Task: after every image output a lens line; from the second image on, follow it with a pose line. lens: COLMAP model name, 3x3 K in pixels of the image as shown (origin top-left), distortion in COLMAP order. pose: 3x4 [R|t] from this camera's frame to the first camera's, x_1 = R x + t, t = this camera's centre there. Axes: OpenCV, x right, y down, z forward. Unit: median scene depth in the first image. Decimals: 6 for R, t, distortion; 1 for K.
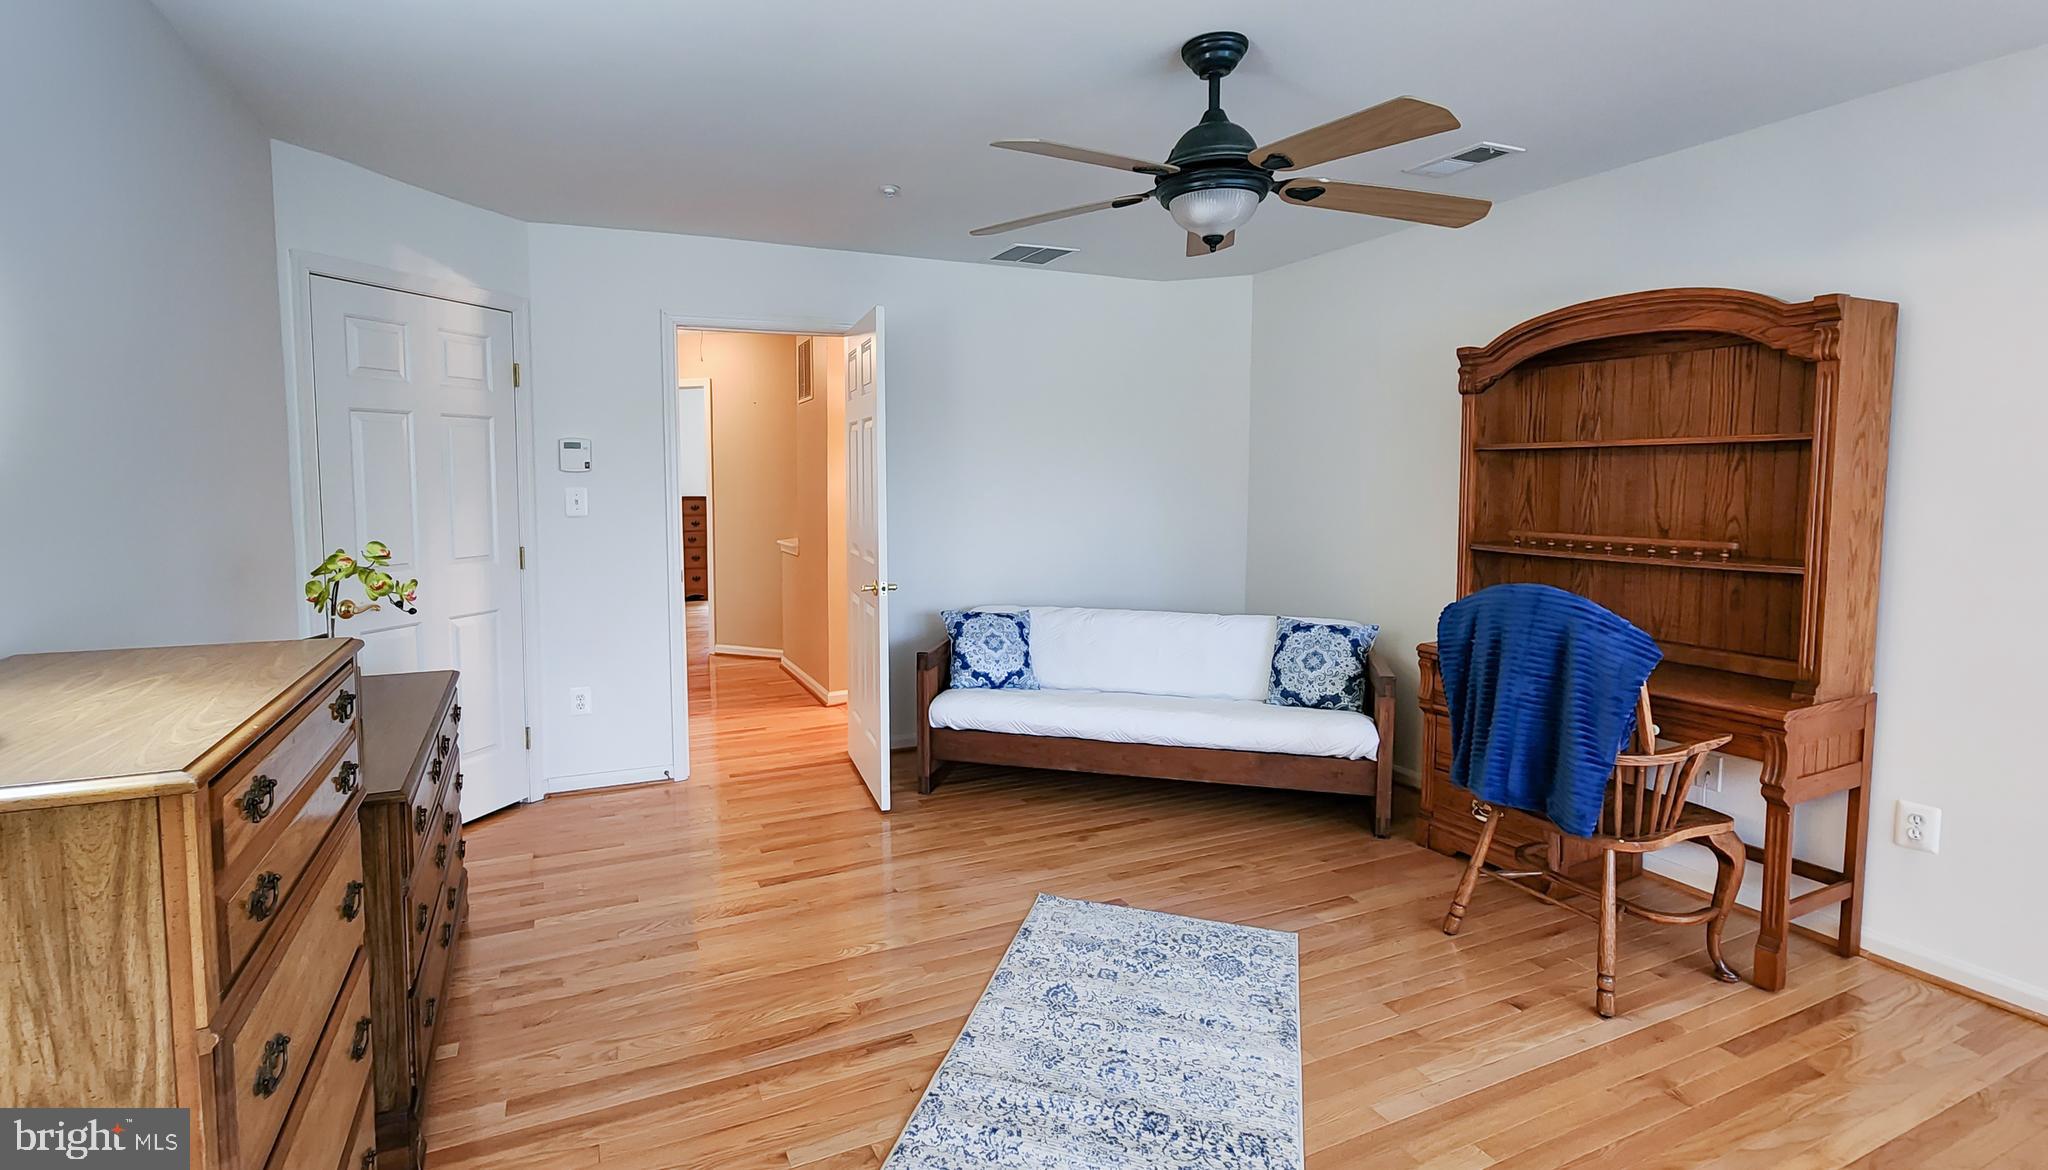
lens RADIAL K [[911.7, 0, 966.0], [0, 911.7, 551.5], [0, 0, 1]] dist [-0.010048, 0.000472]
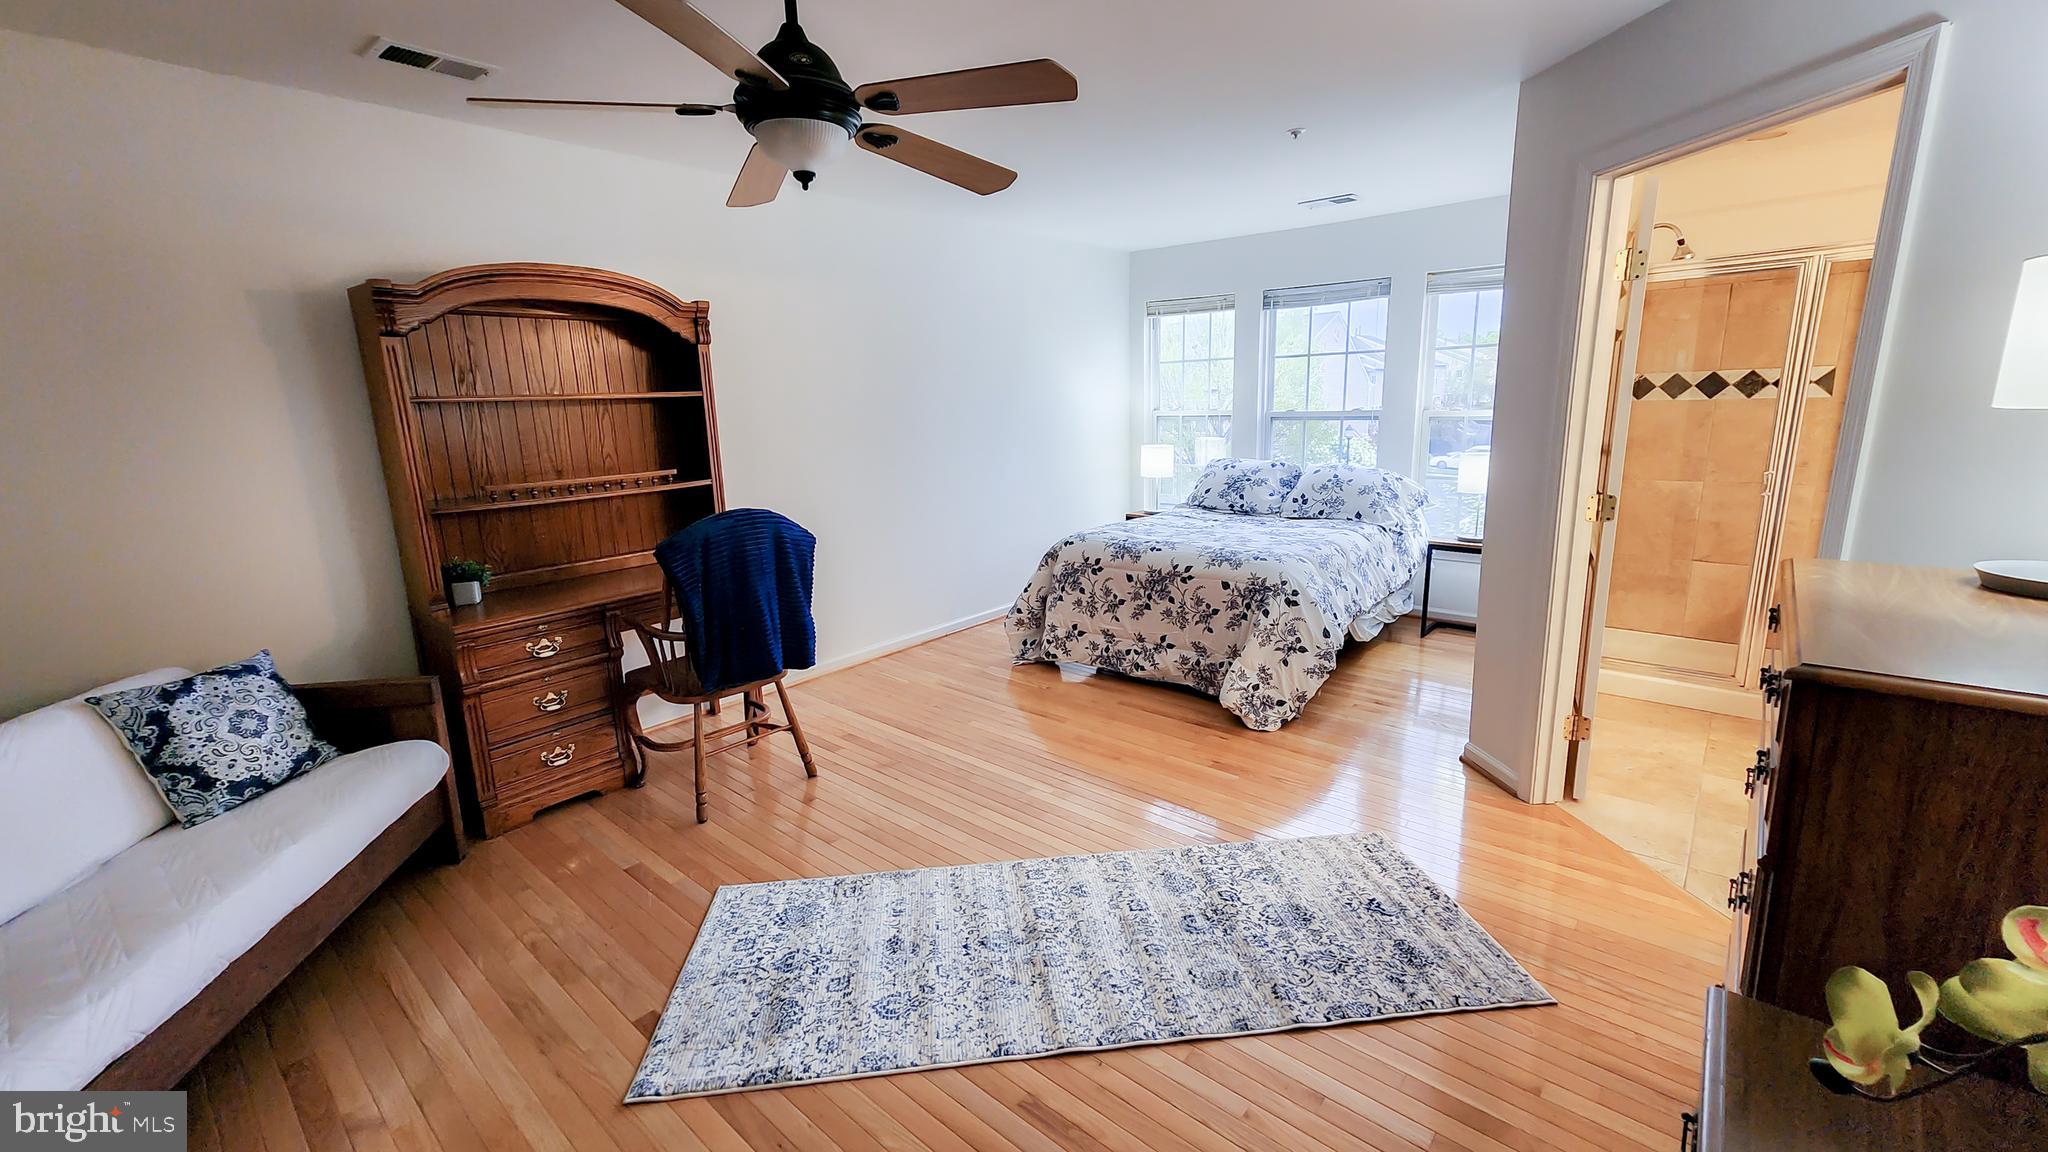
lens RADIAL K [[836.7, 0, 1029.7], [0, 836.7, 574.7], [0, 0, 1]] dist [0.009427, 0.000083]
pose [[-0.440801, -0.177093, 0.879962, -0.444429], [0.101881, 0.964138, 0.245068, -0.087723], [-0.891804, 0.197677, -0.406950, 0.812685]]
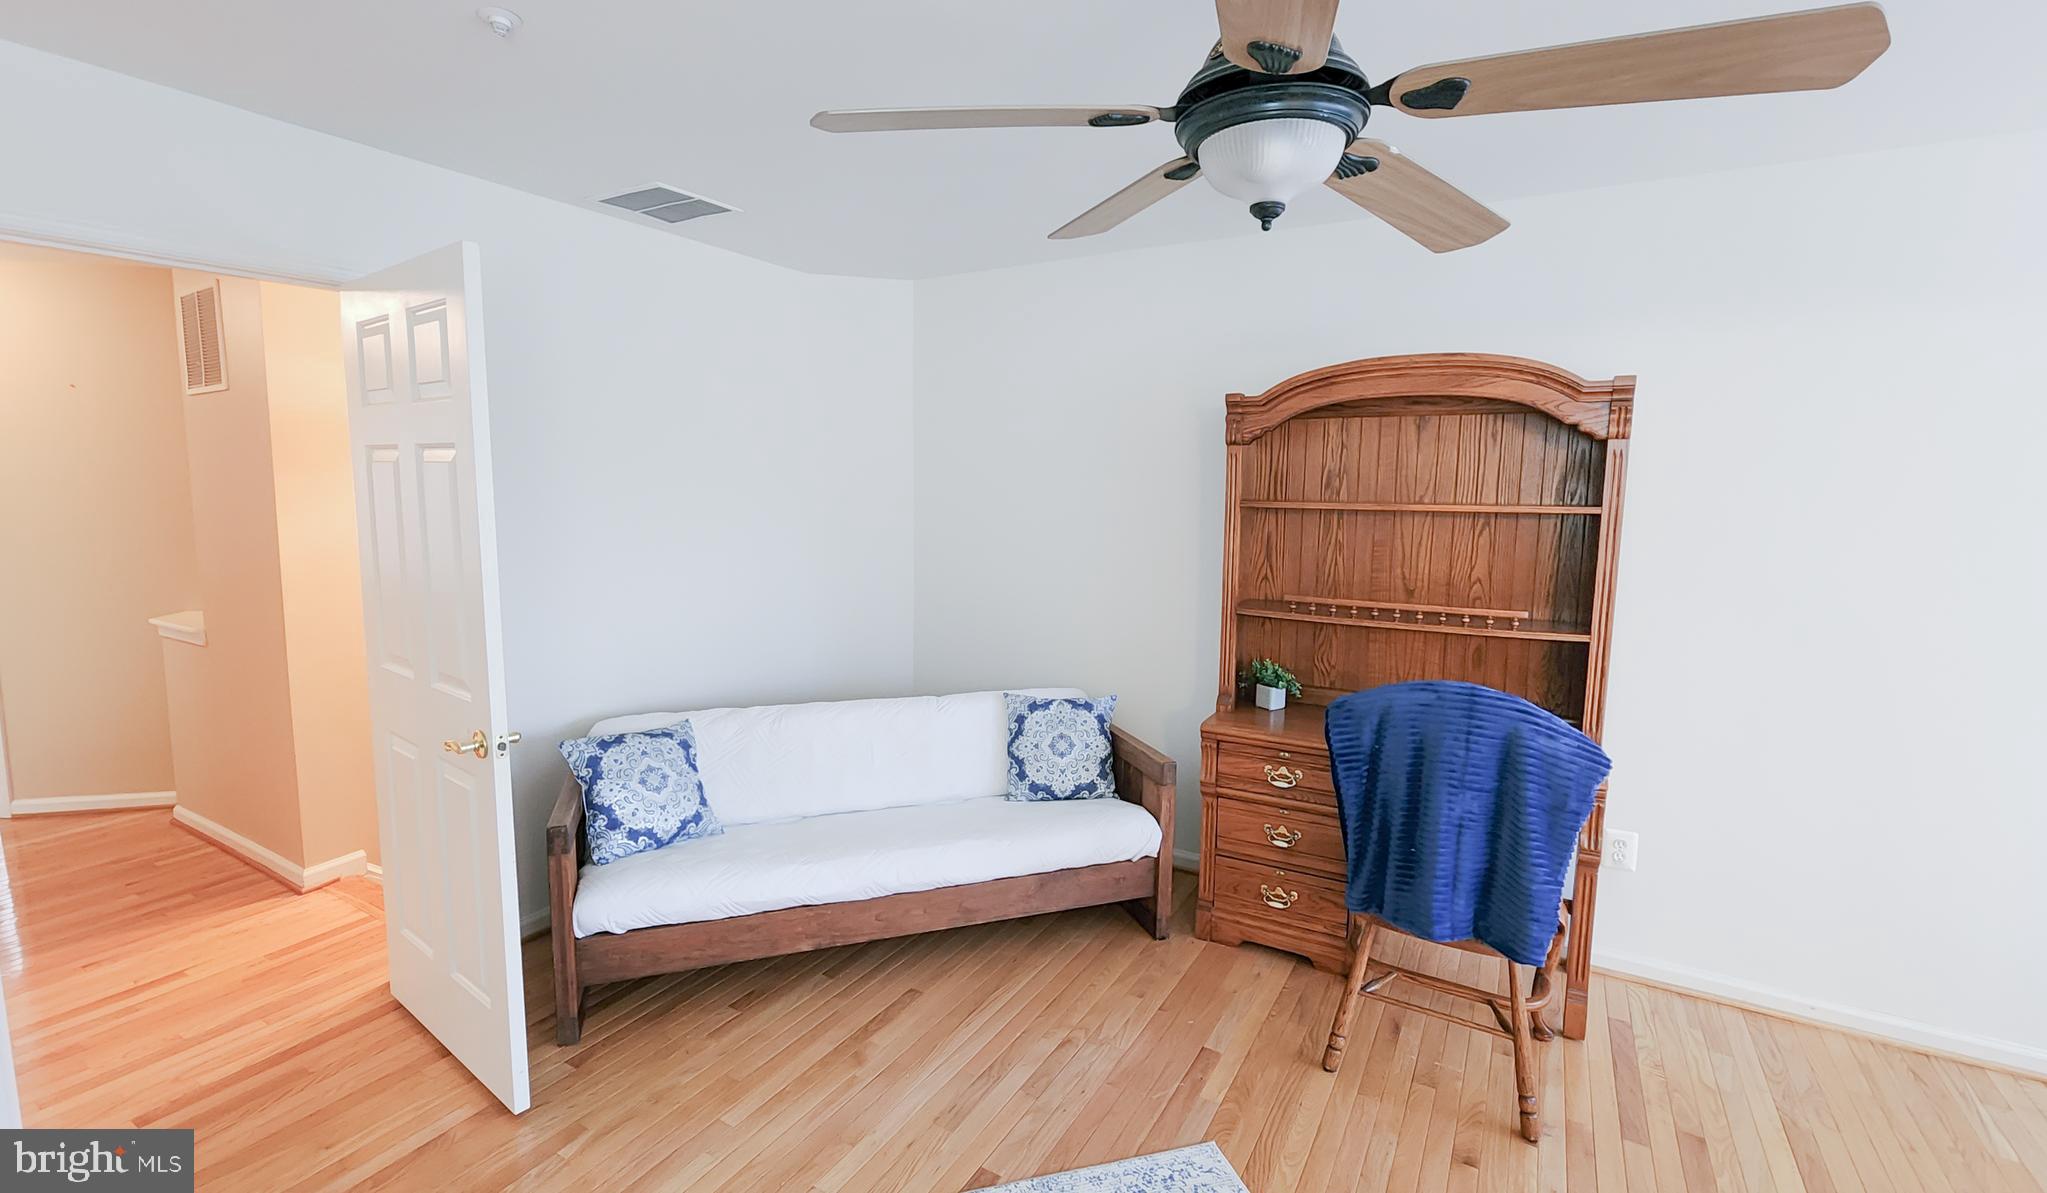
lens RADIAL K [[882.8, 0, 990.1], [0, 882.8, 593.1], [0, 0, 1]] dist [-0.001678, 0.000549]
pose [[0.820769, -0.059603, 0.568142, -0.158954], [0.035987, 0.997961, 0.052705, -0.079235], [-0.570125, -0.022813, 0.821241, 0.399987]]
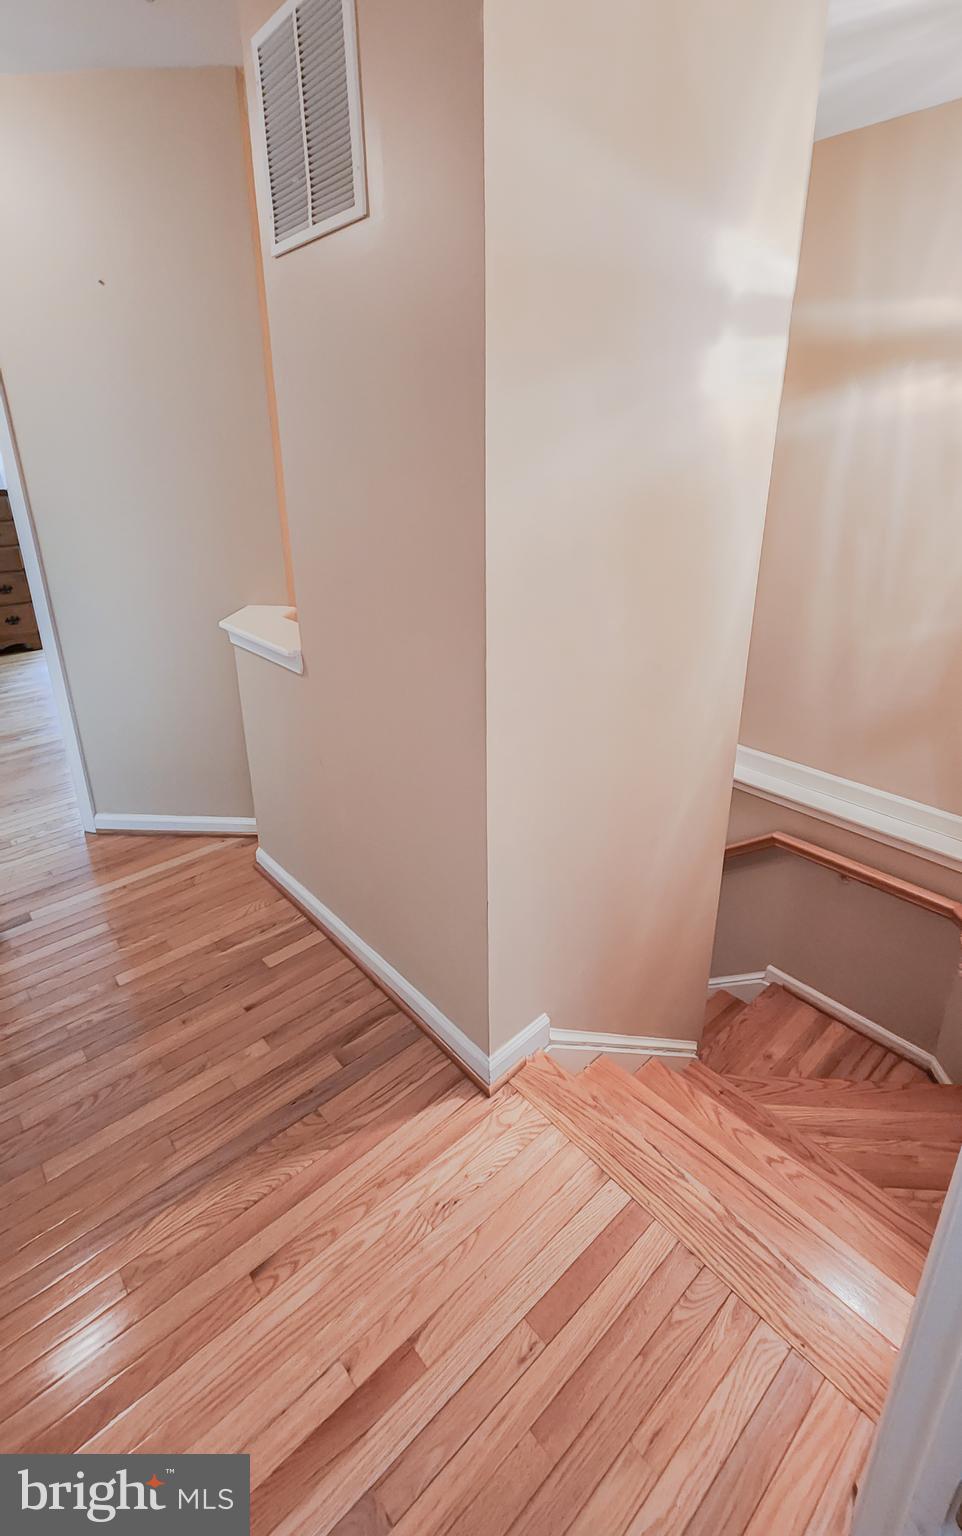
lens RADIAL K [[694.5, 0, 482.8], [0, 694.5, 693.2], [0, 0, 1]] dist [-0.000196, -0.000107]
pose [[0.951622, -0.109720, 0.287013, -0.363011], [0.032201, 0.964541, 0.261961, -0.124969], [-0.305579, -0.240046, 0.921412, 1.245896]]
